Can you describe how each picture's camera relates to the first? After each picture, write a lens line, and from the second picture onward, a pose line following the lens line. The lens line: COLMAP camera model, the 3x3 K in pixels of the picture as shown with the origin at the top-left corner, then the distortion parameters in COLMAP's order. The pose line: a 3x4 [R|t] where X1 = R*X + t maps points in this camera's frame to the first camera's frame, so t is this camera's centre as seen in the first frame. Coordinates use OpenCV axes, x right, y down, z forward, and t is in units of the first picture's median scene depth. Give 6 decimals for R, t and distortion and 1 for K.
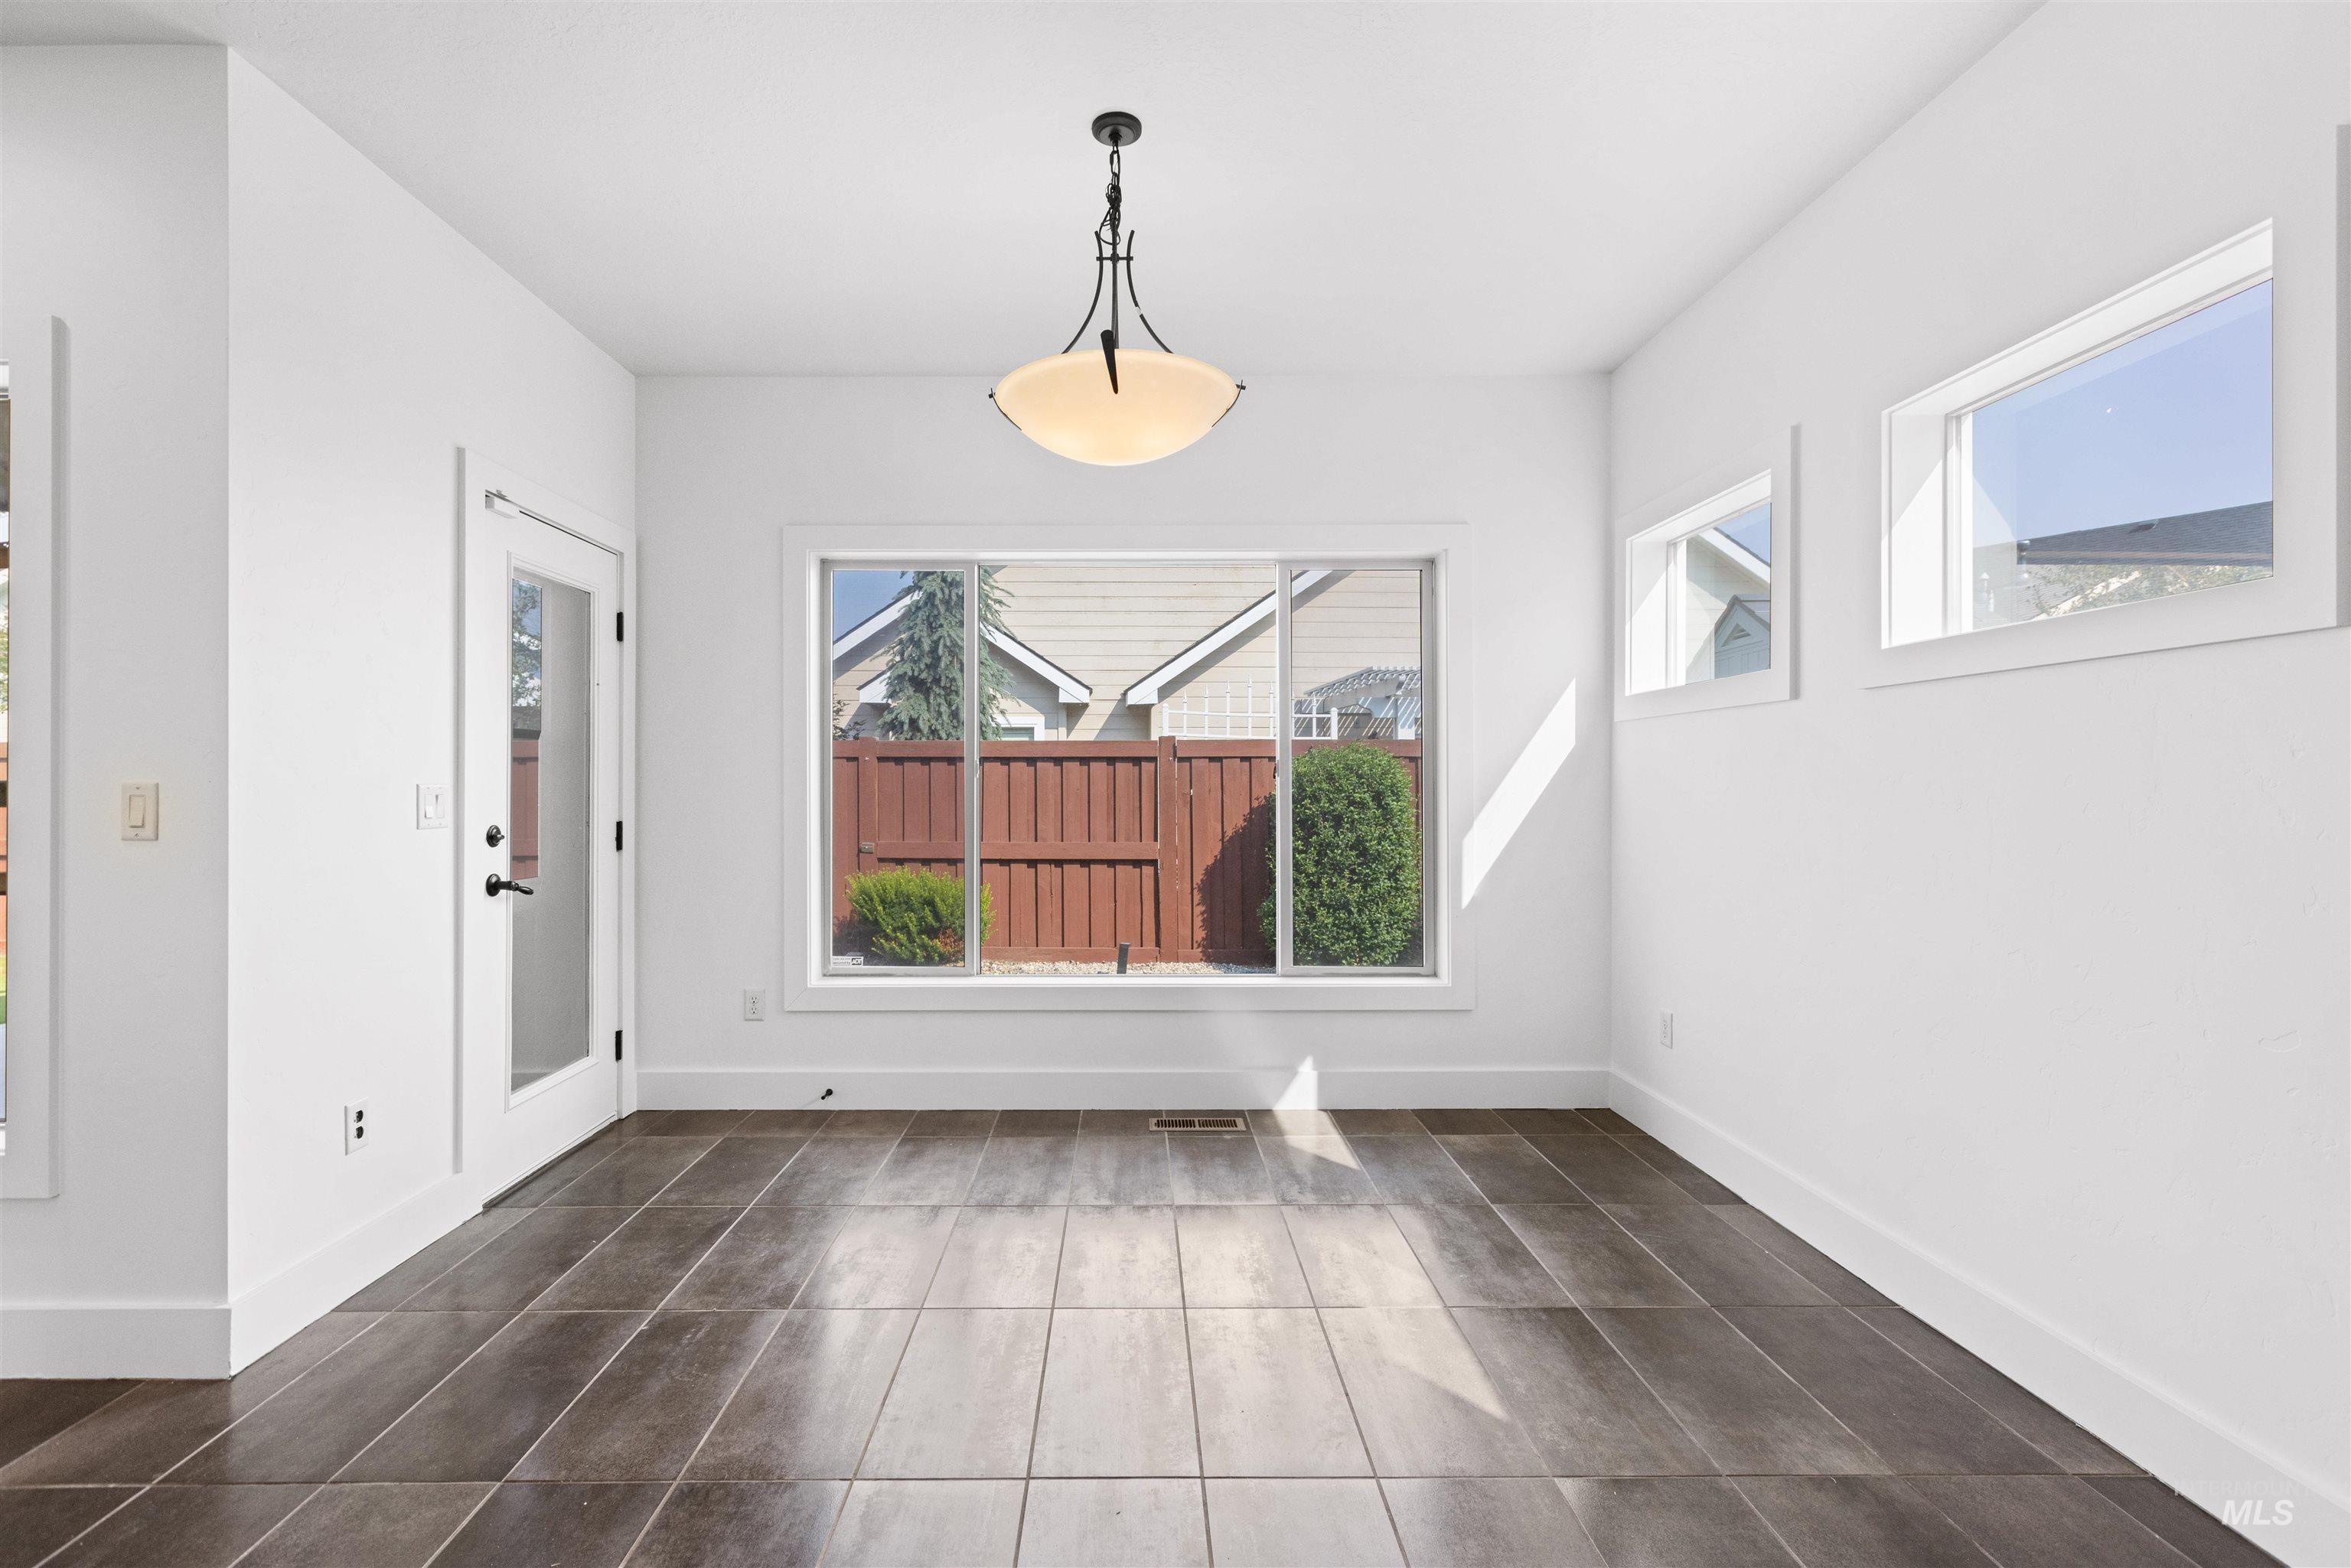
lens RADIAL K [[1079.3, 0, 1140.2], [0, 1079.3, 786.3], [0, 0, 1]] dist [0.002543, 0.000523]
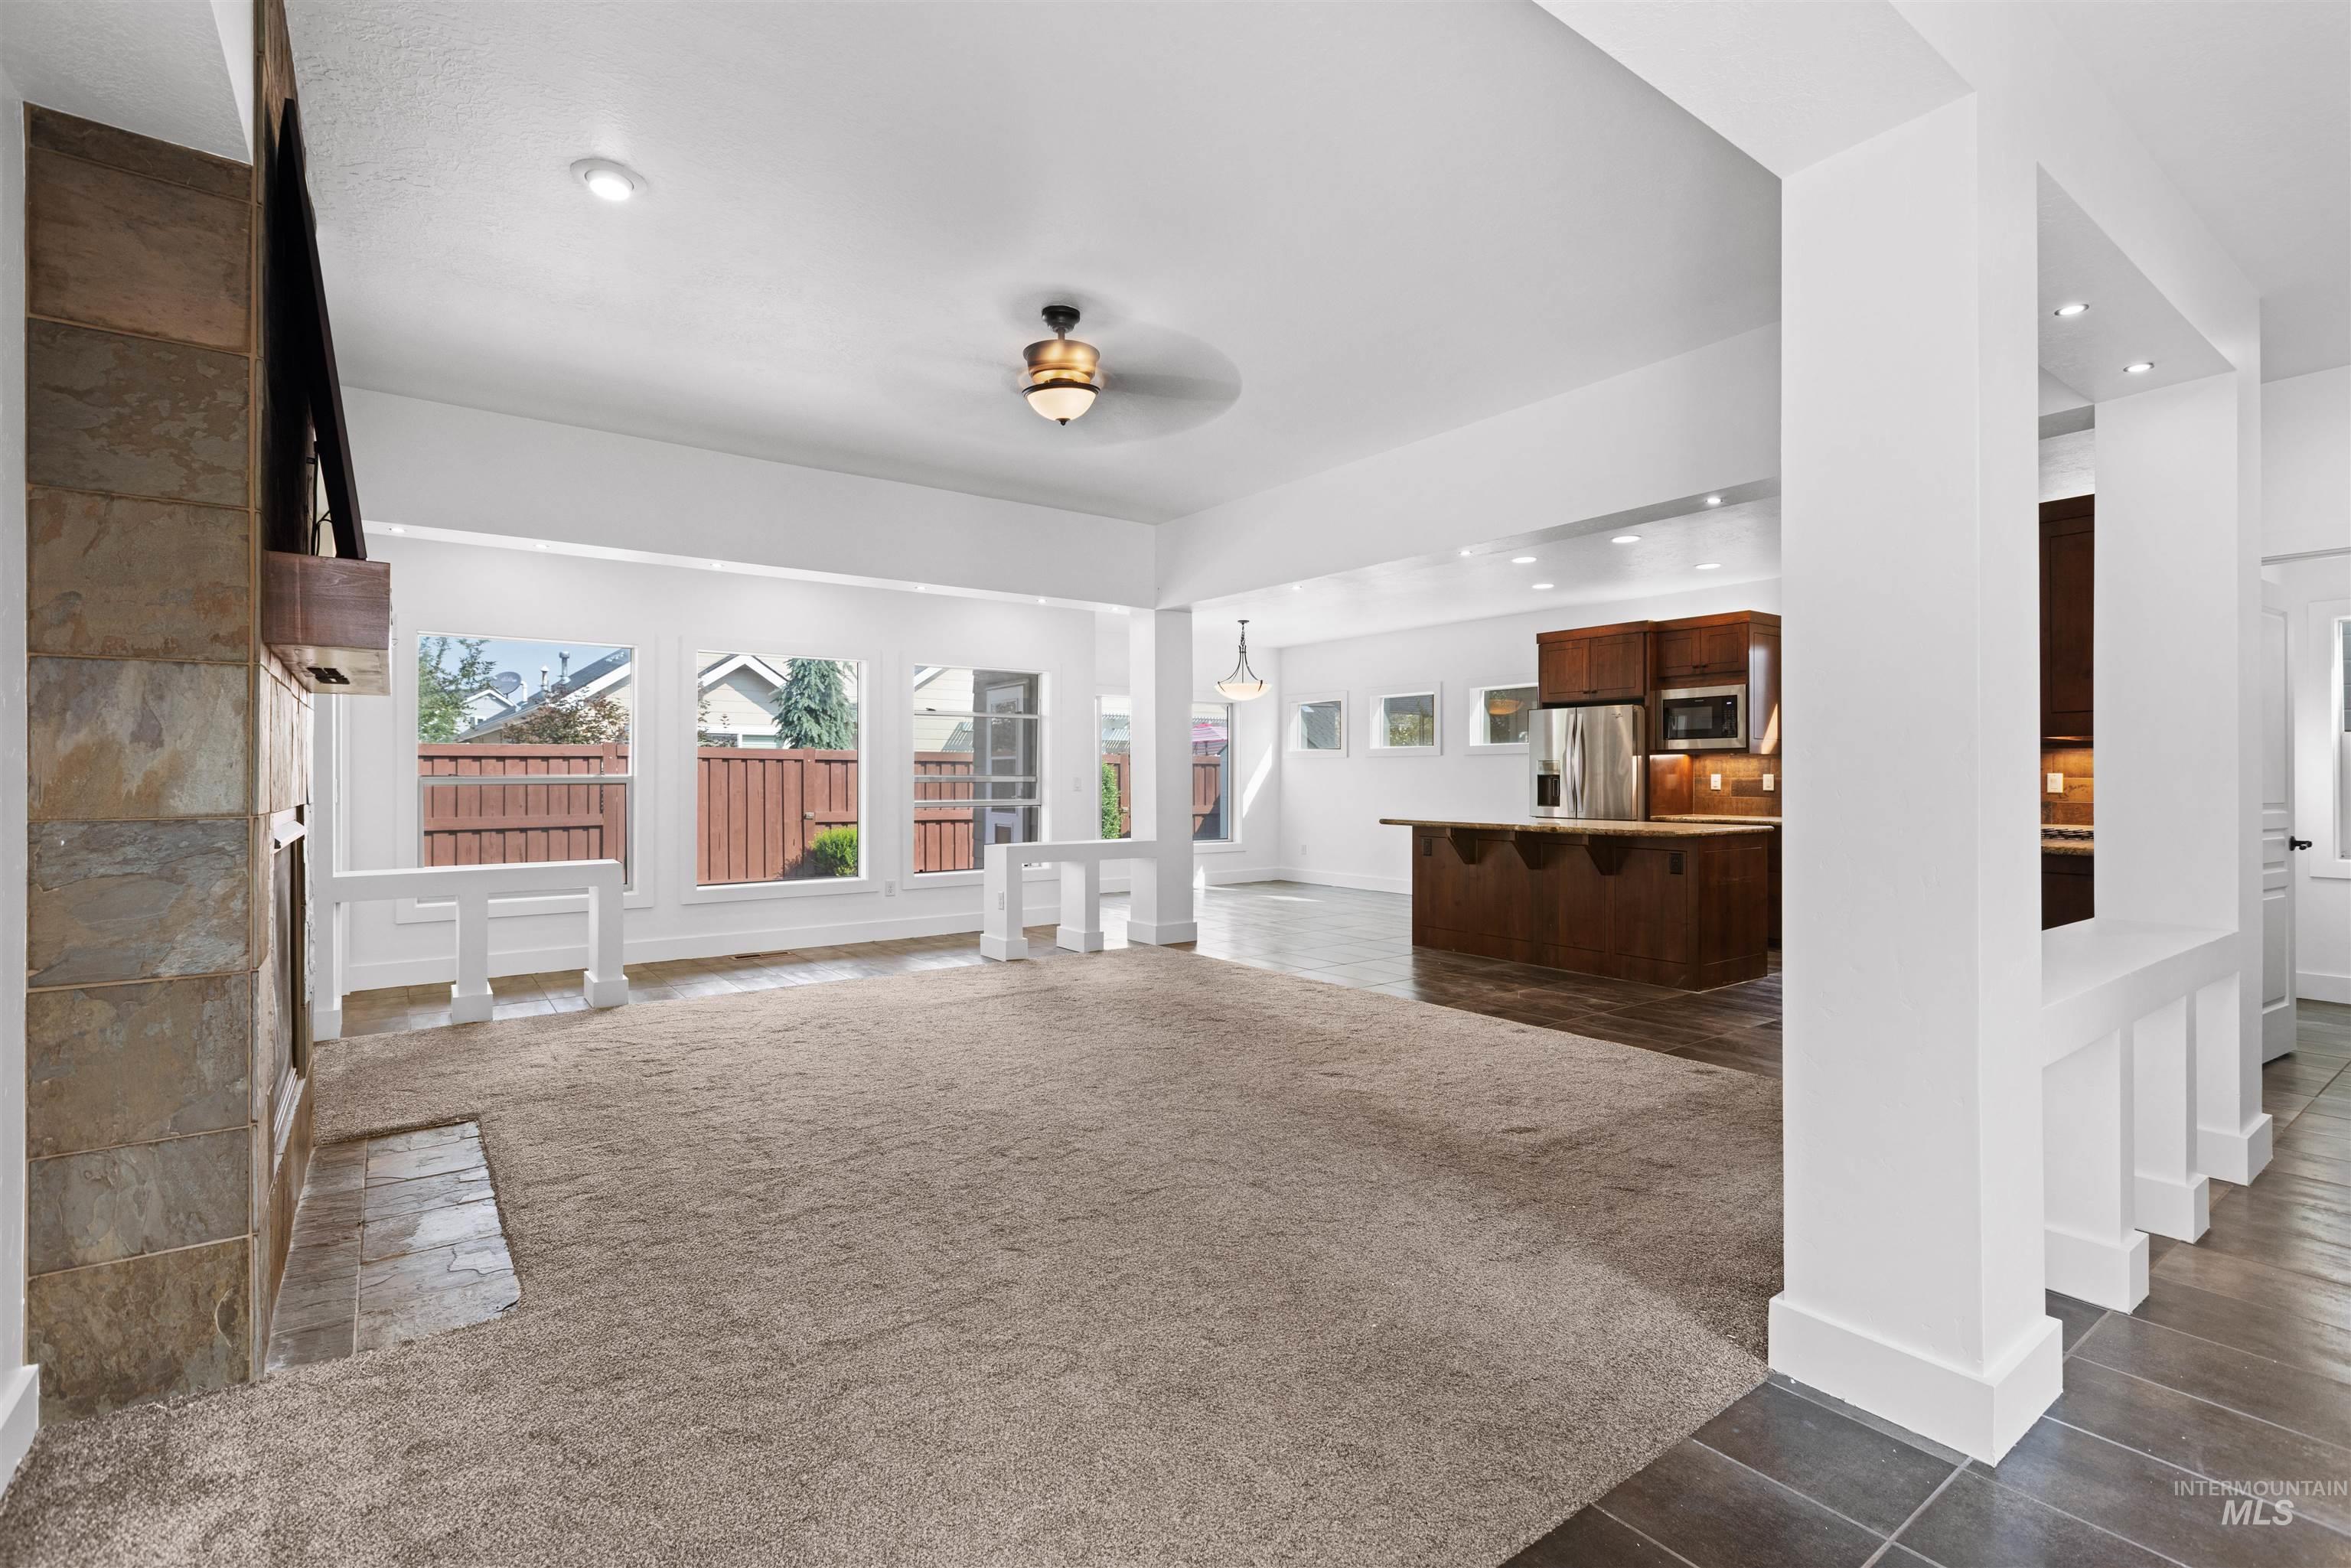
lens RADIAL K [[1045.3, 0, 1175.8], [0, 1045.3, 771.3], [0, 0, 1]] dist [0.000983, -0.000063]
pose [[0.805086, 0.002611, 0.593152, -1.259070], [0.000199, 0.999989, -0.004673, -0.003820], [-0.593158, 0.003880, 0.805077, -1.008072]]
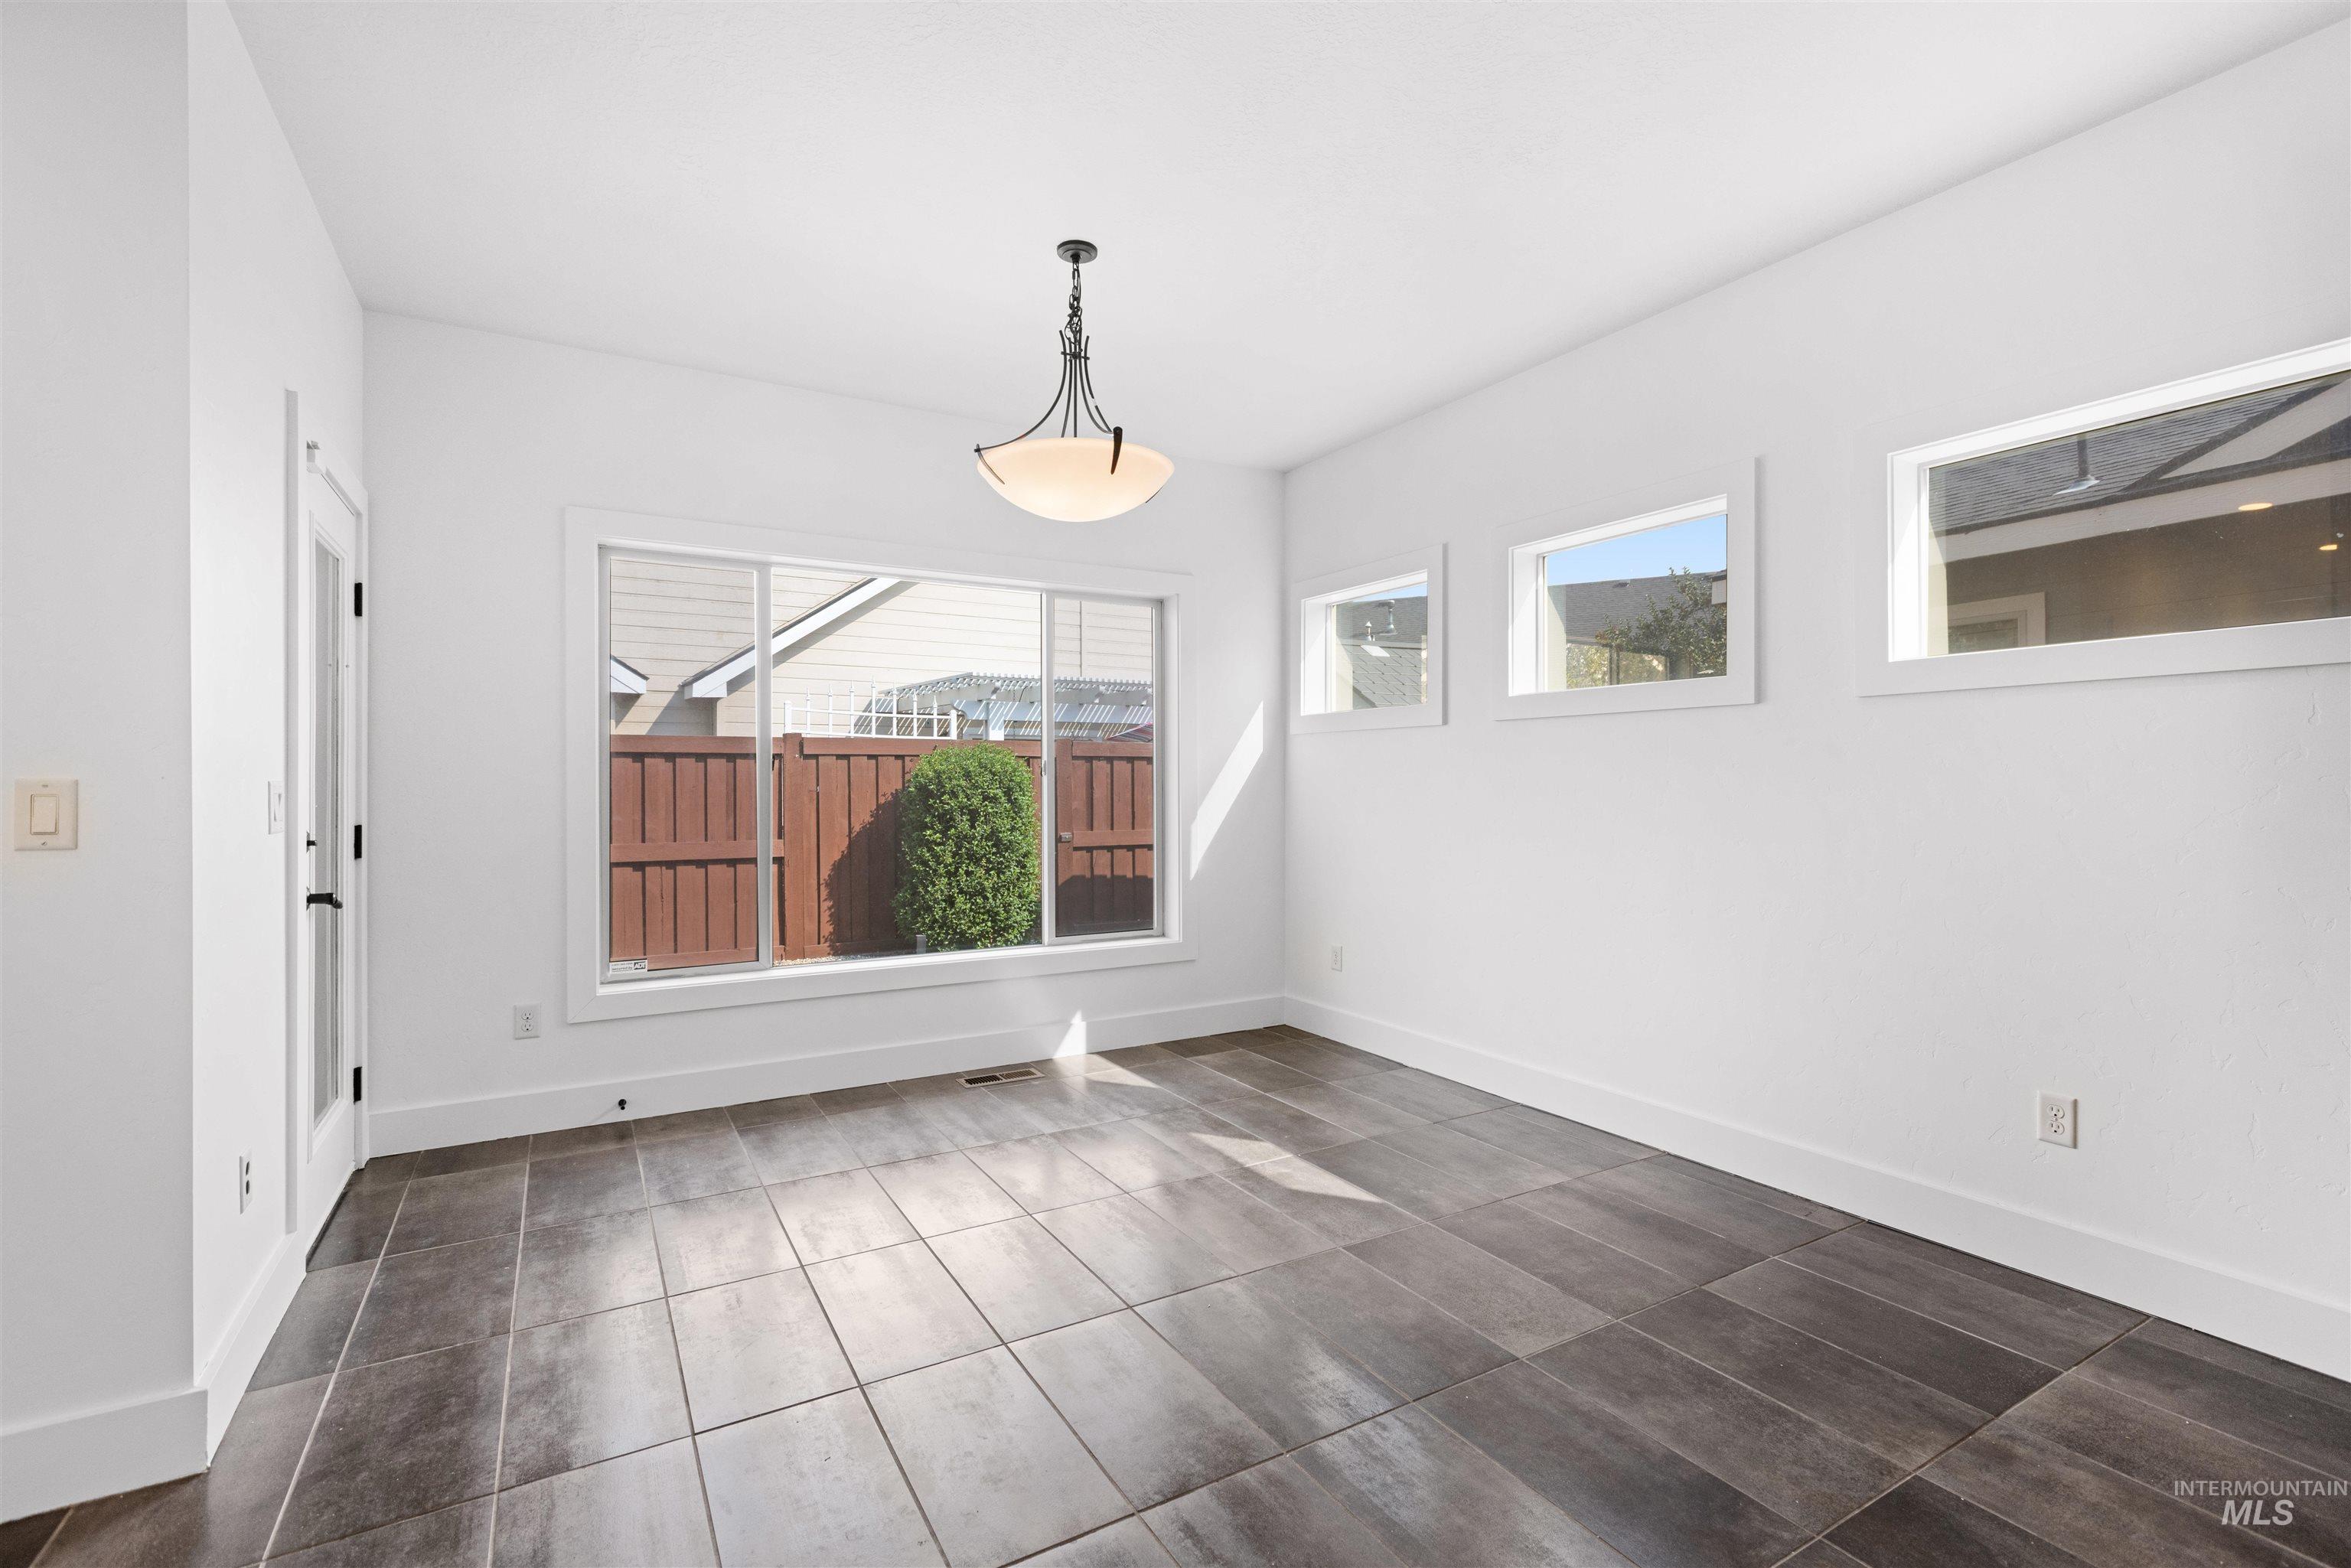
lens RADIAL K [[1050.8, 0, 1210.2], [0, 1050.8, 781.8], [0, 0, 1]] dist [0.000258, 0.000258]
pose [[0.858044, -0.001366, 0.513575, -0.243056], [0.002154, 0.999997, -0.000939, 0.000460], [-0.513572, 0.001912, 0.858044, -0.053052]]
